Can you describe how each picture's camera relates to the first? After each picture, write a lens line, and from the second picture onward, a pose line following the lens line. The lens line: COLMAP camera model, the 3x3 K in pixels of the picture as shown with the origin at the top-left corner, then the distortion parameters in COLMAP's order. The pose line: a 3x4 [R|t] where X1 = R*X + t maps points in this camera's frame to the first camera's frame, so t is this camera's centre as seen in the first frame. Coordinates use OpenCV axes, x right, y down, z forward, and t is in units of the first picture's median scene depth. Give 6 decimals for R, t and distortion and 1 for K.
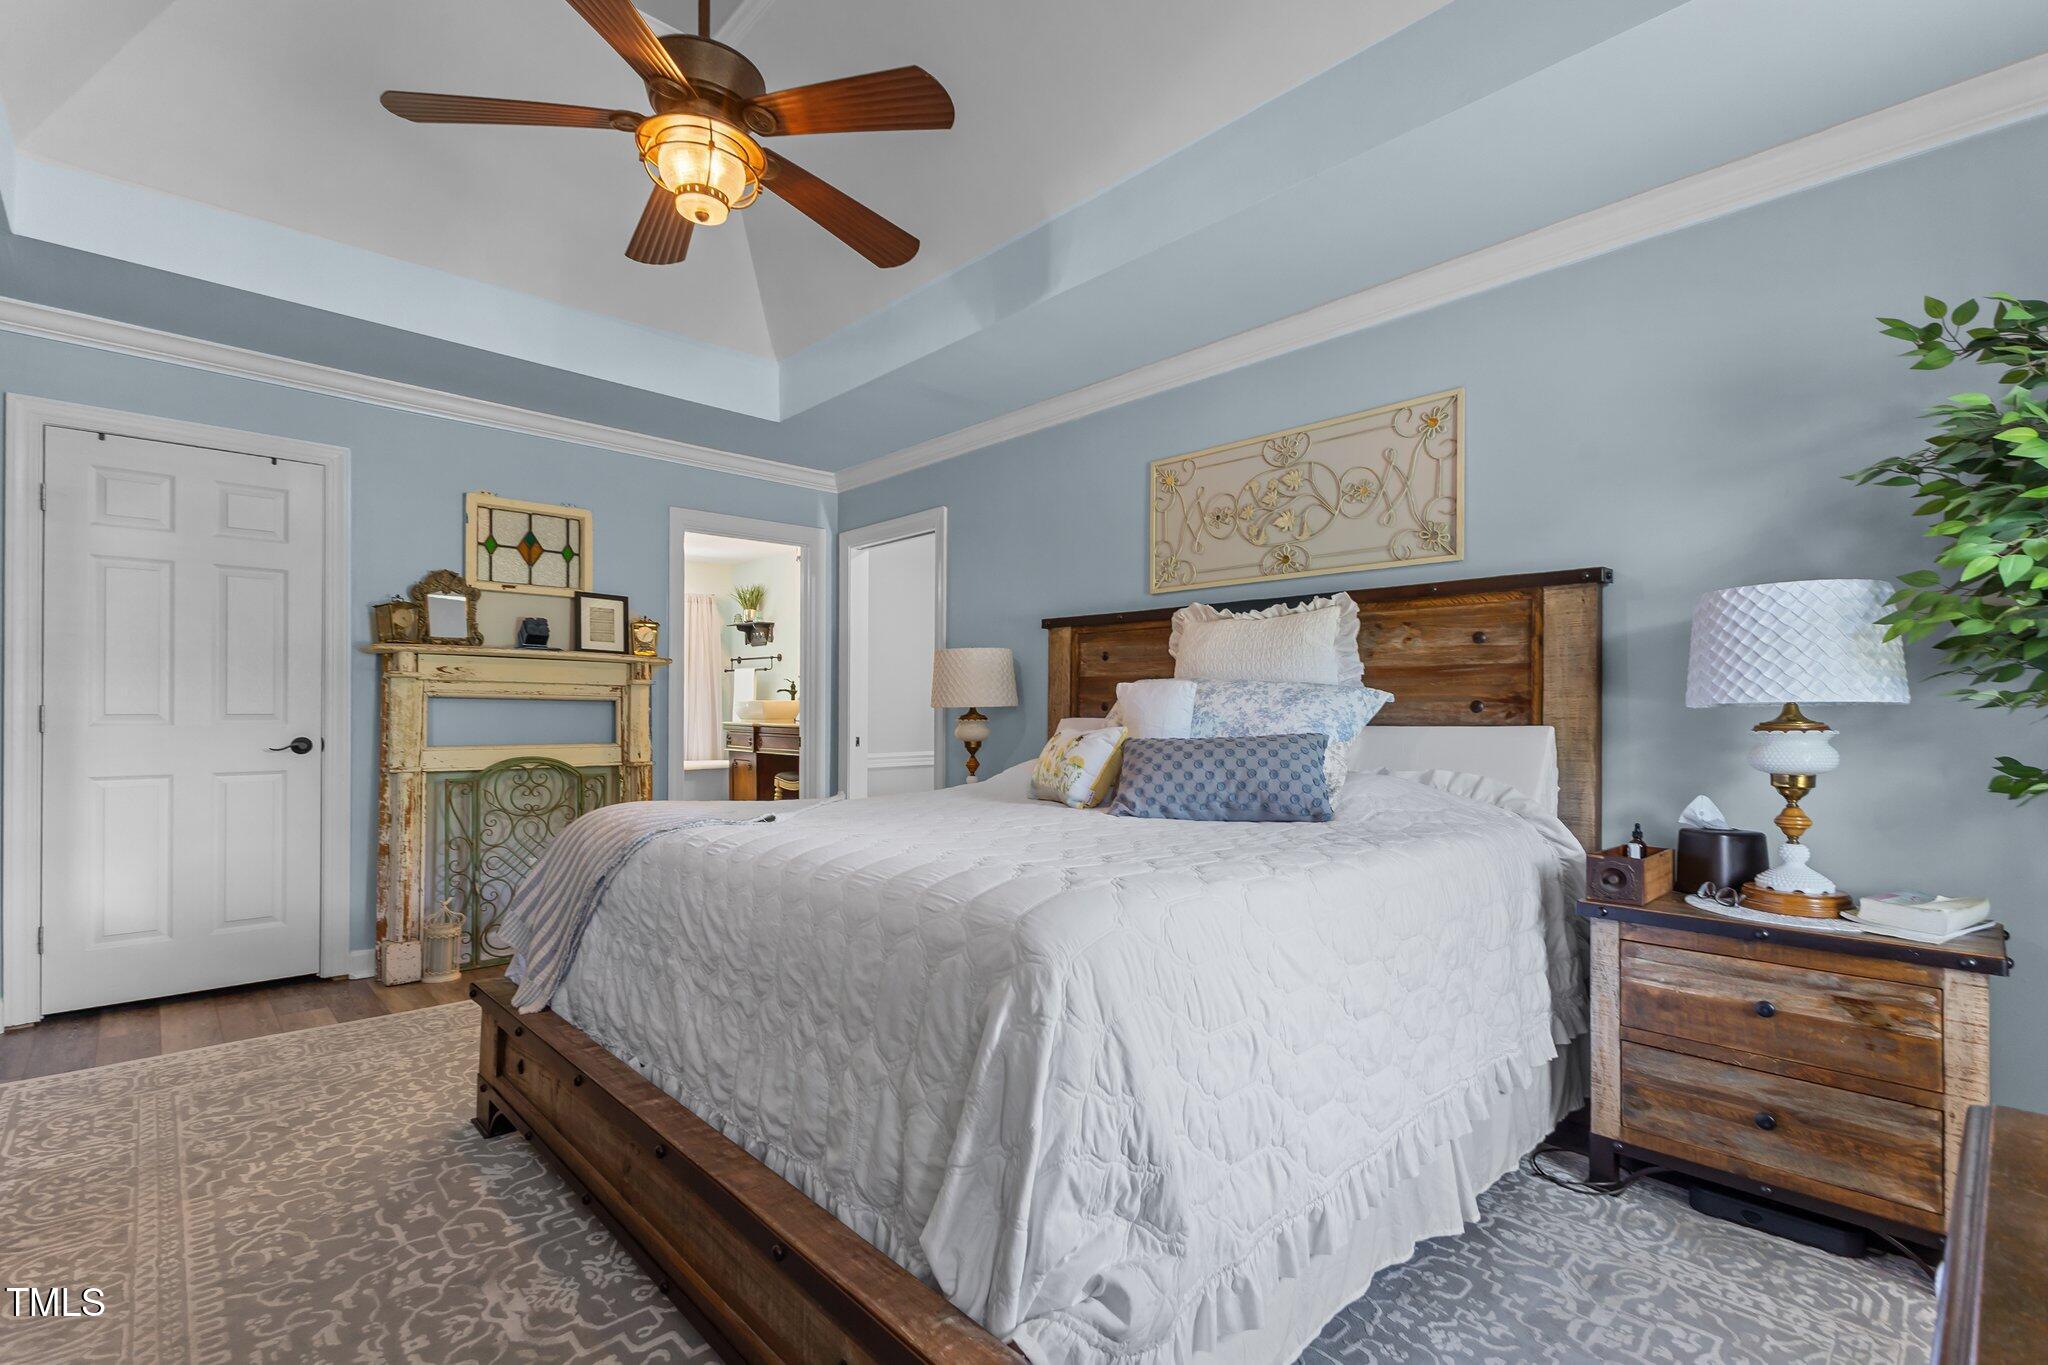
lens RADIAL K [[902.7, 0, 992.1], [0, 902.7, 707.7], [0, 0, 1]] dist [-0.009970, 0.000048]
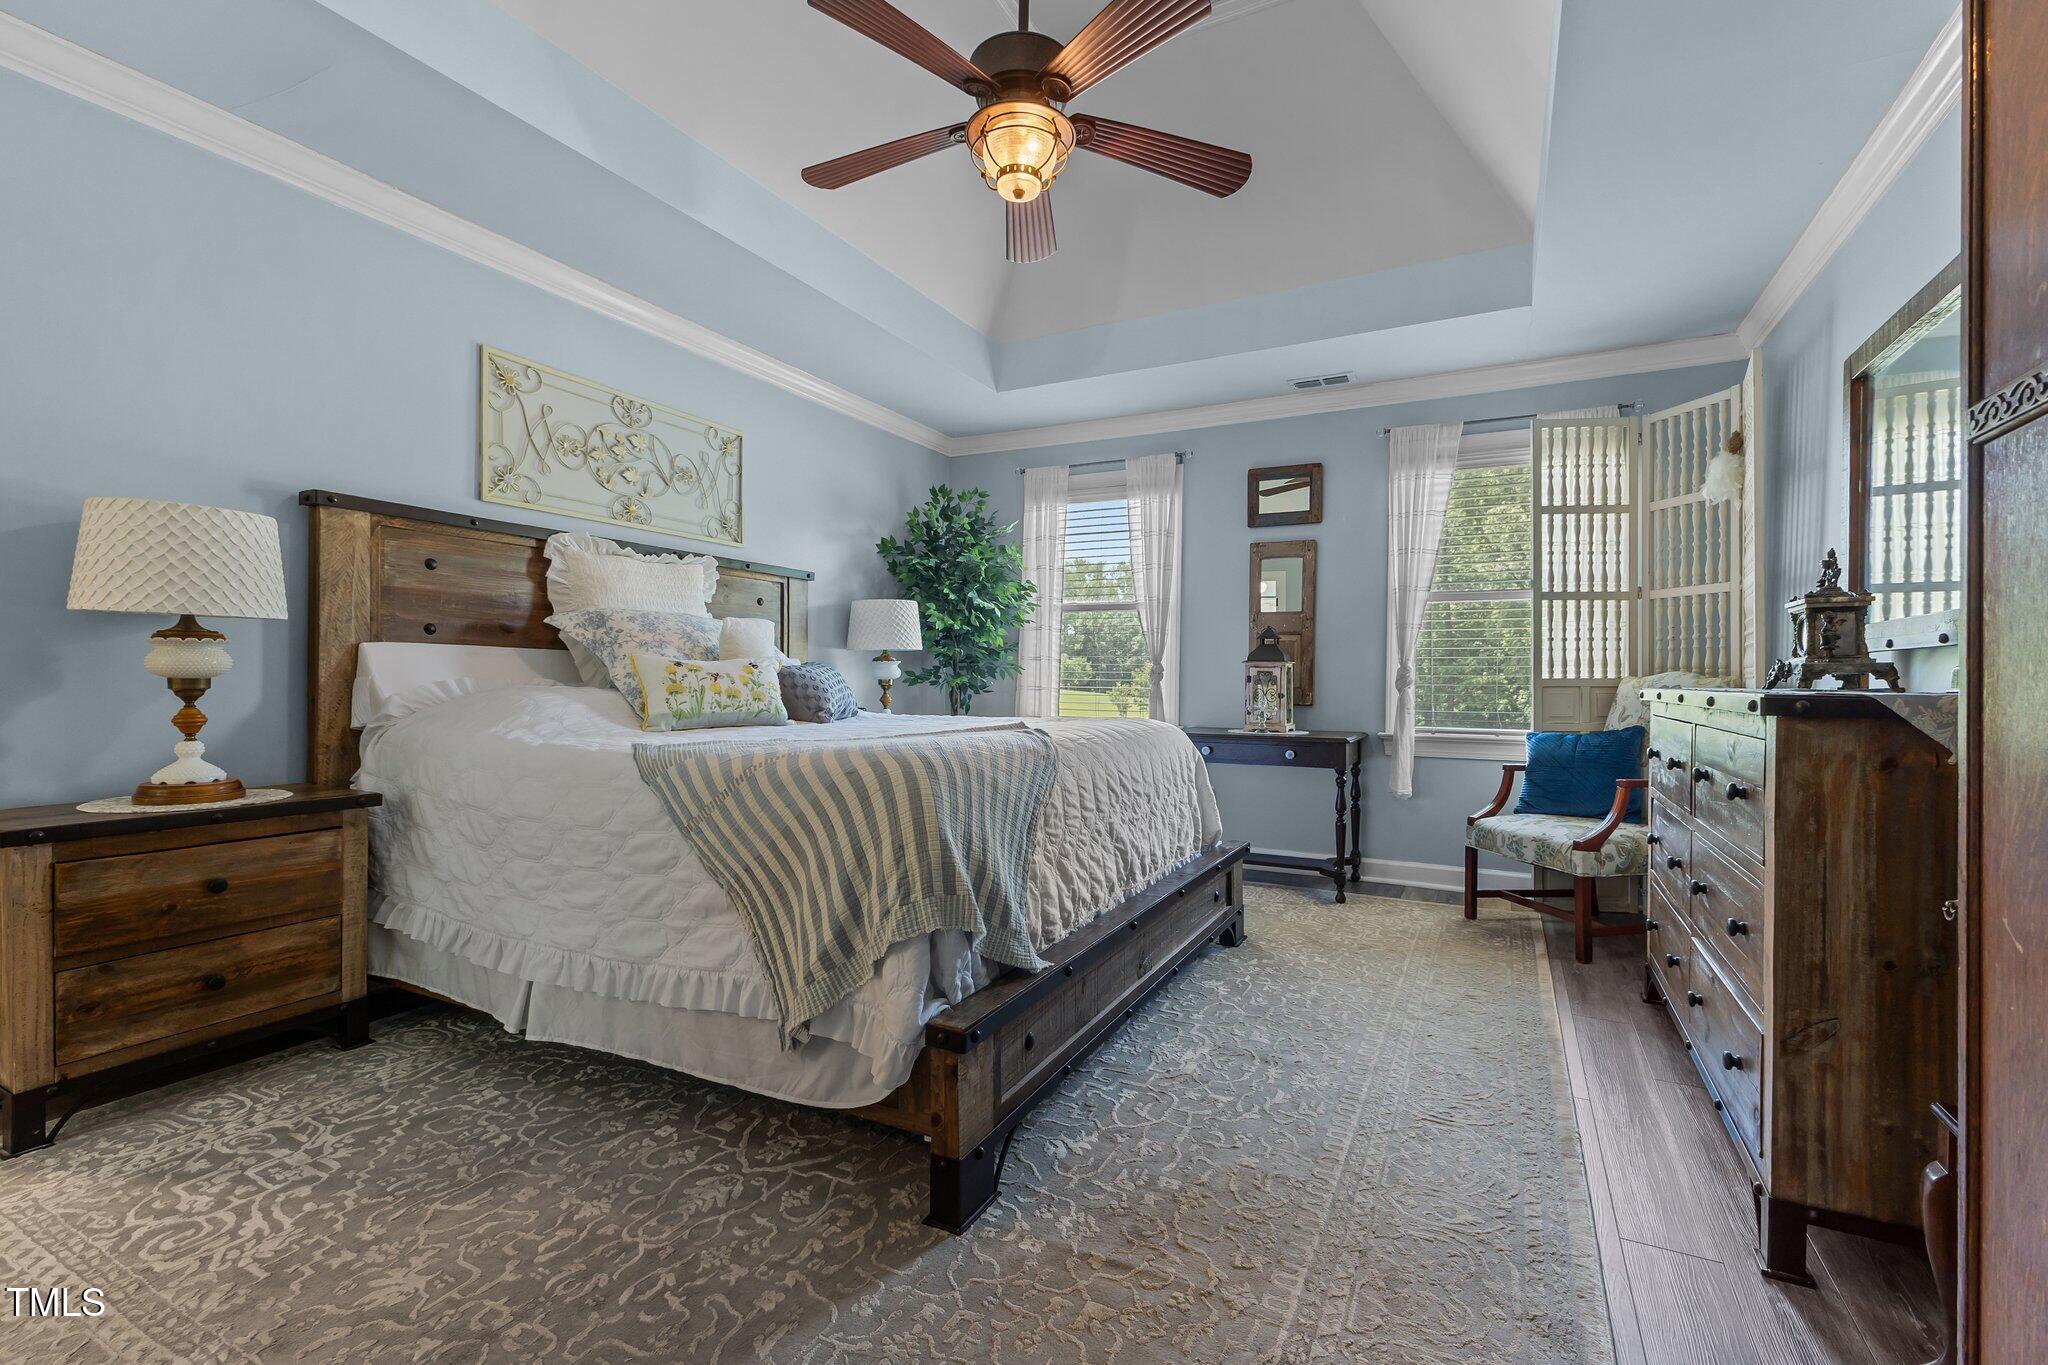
lens RADIAL K [[891.5, 0, 1016.9], [0, 891.5, 679.4], [0, 0, 1]] dist [0.005765, 0.000123]
pose [[-0.313252, -0.042563, 0.948716, -0.971260], [-0.054252, 0.998166, 0.026869, -0.005739], [-0.948119, -0.043053, -0.314987, 0.931020]]
